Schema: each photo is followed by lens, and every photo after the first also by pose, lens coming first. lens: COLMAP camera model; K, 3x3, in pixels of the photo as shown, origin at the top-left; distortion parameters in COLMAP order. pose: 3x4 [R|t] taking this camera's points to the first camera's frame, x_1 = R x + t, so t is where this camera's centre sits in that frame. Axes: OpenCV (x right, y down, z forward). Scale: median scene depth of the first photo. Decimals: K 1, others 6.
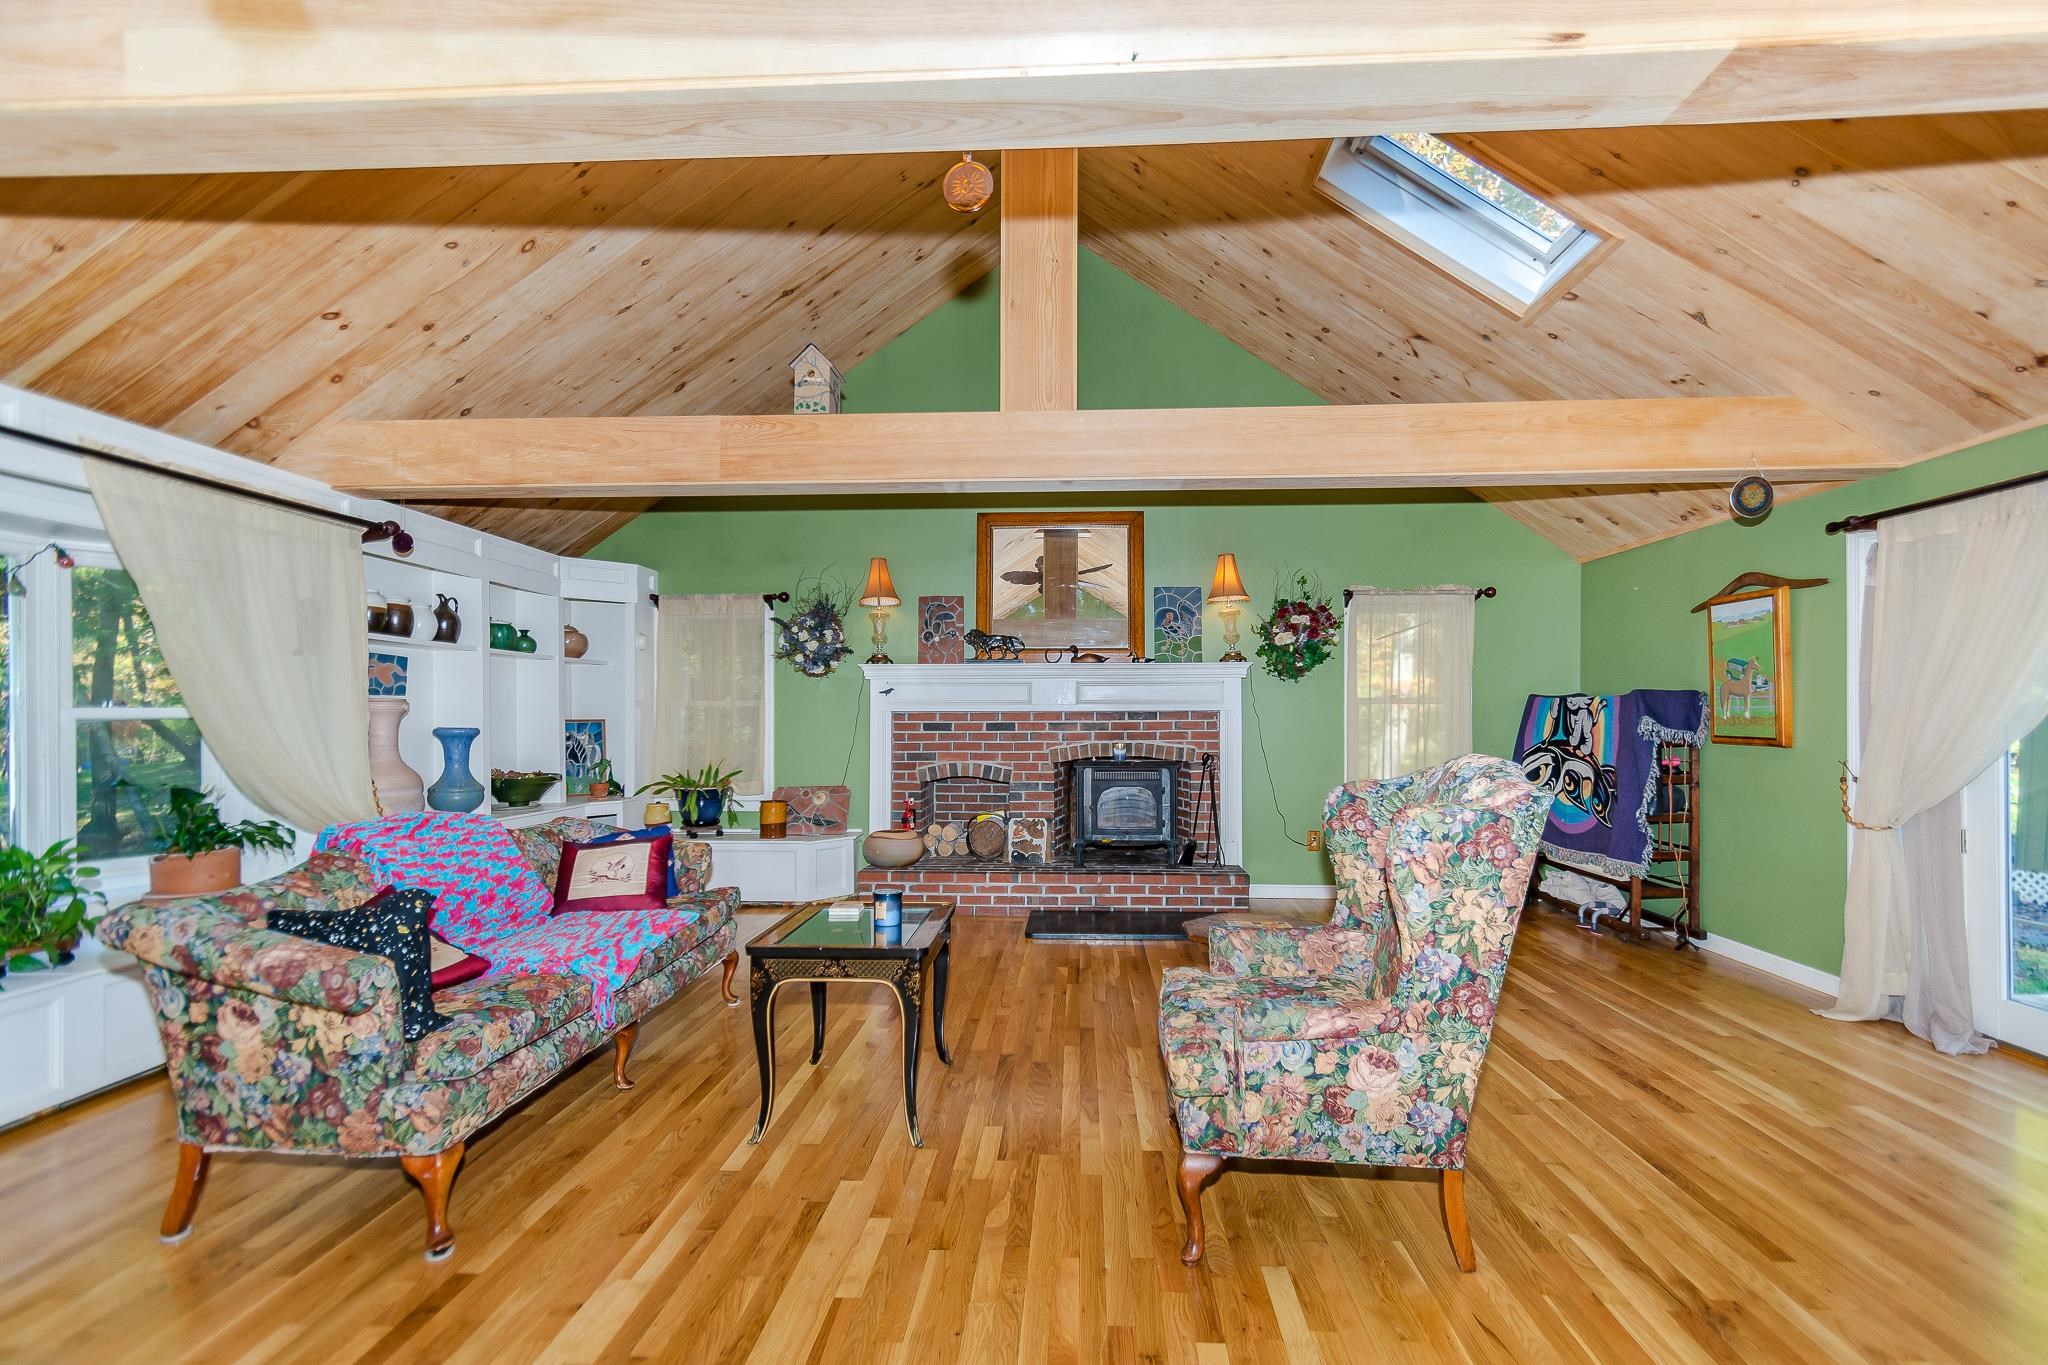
lens RADIAL K [[926.1, 0, 1022.9], [0, 926.1, 696.6], [0, 0, 1]] dist [0.006767, 0.001390]
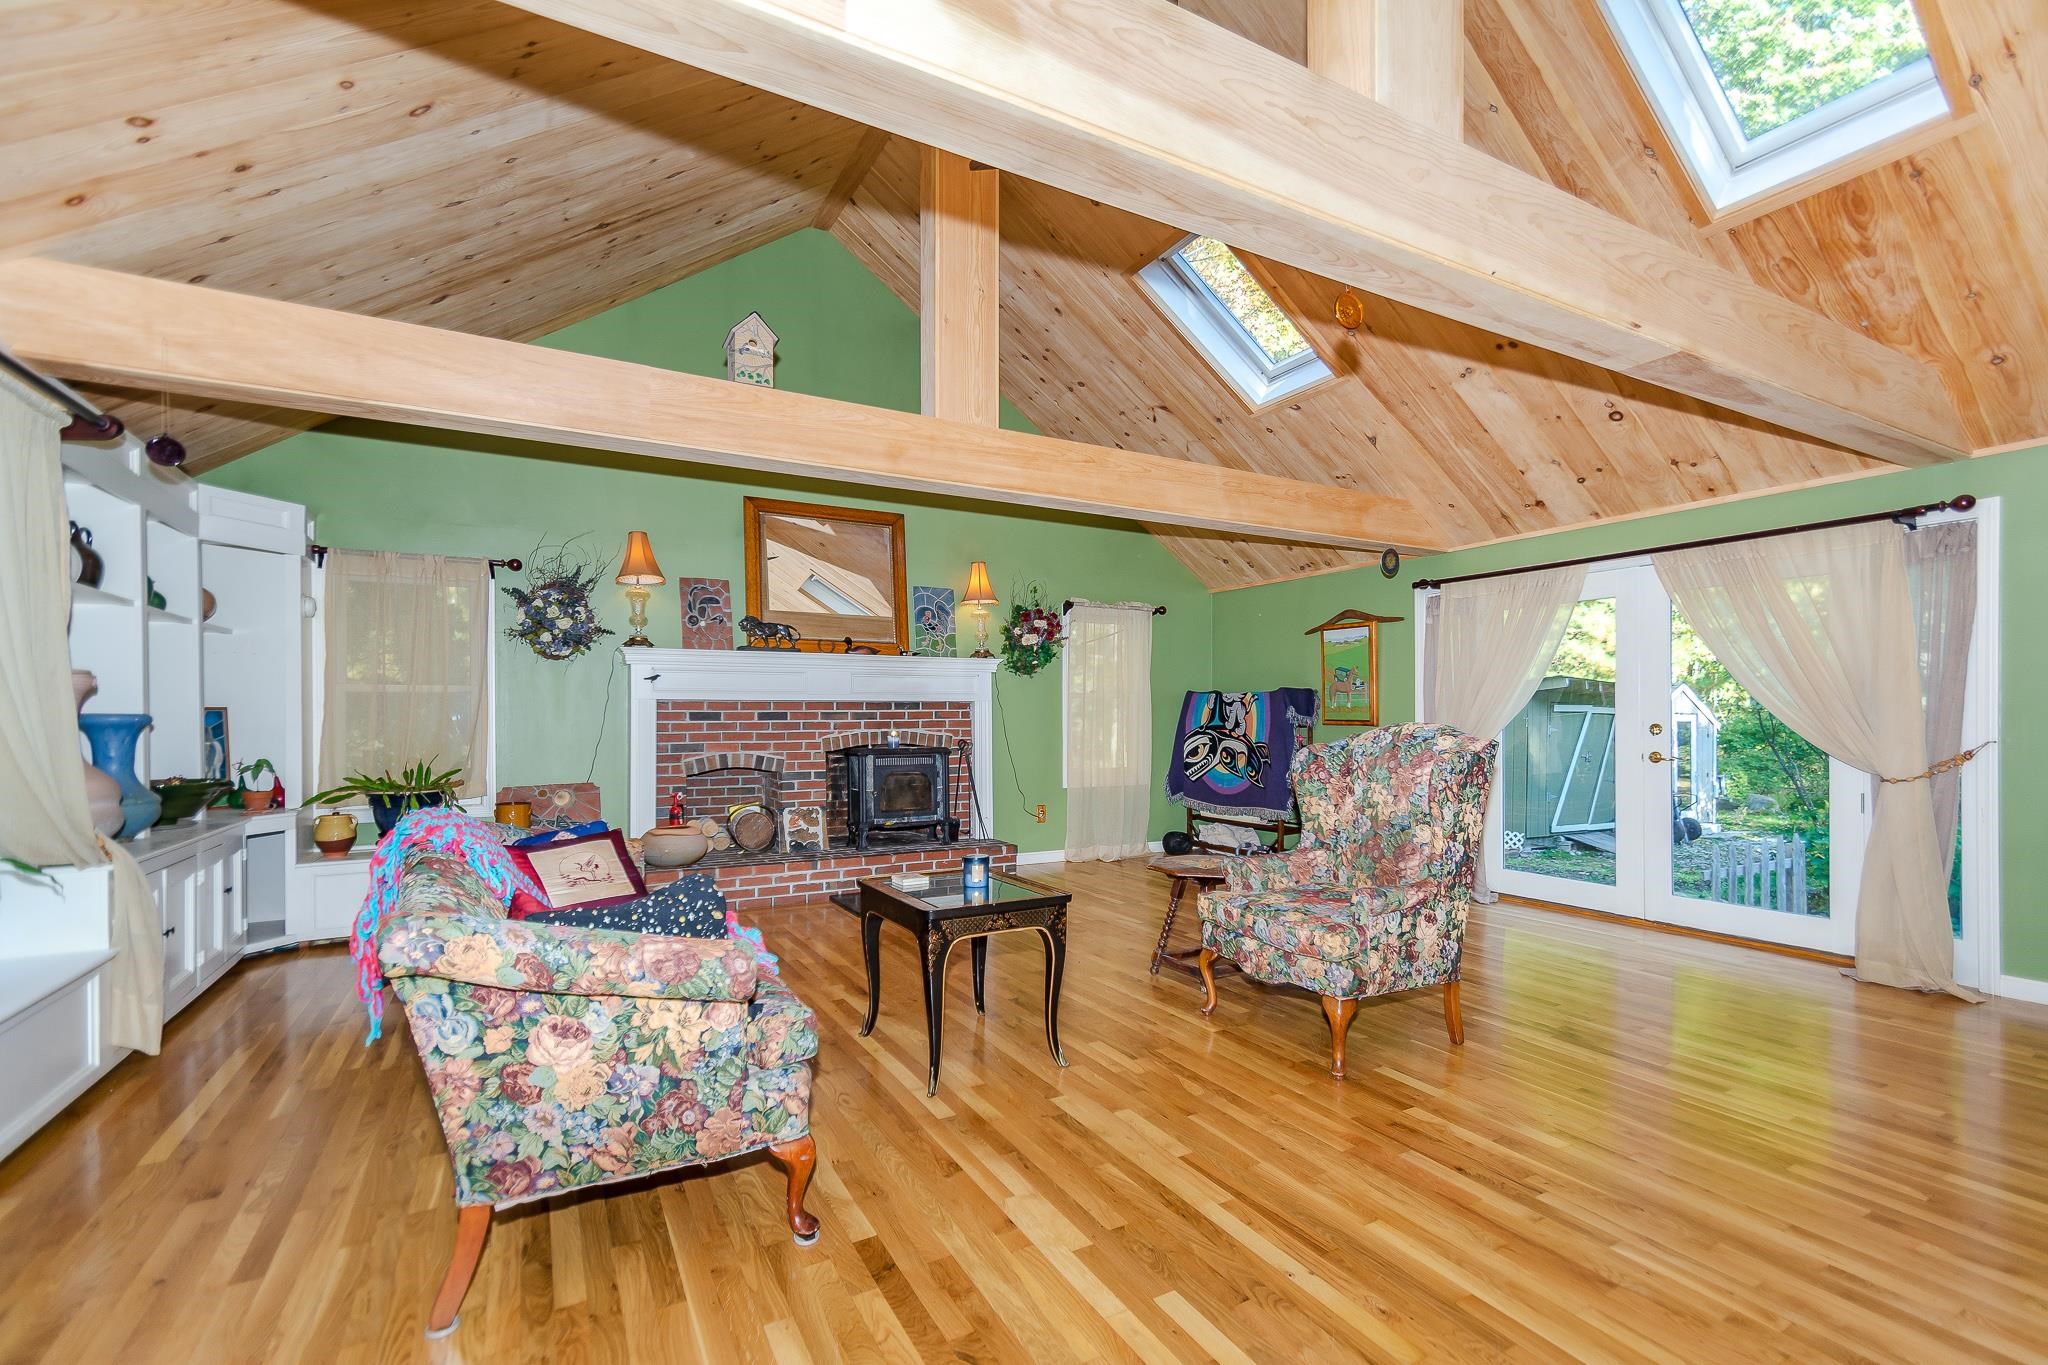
lens RADIAL K [[926.1, 0, 1037.8], [0, 926.1, 698.0], [0, 0, 1]] dist [0.006767, 0.001390]
pose [[0.839316, 0.010641, 0.543540, -0.407475], [-0.011349, 0.999933, -0.002051, 0.015084], [-0.543526, -0.004448, 0.839381, 0.025482]]
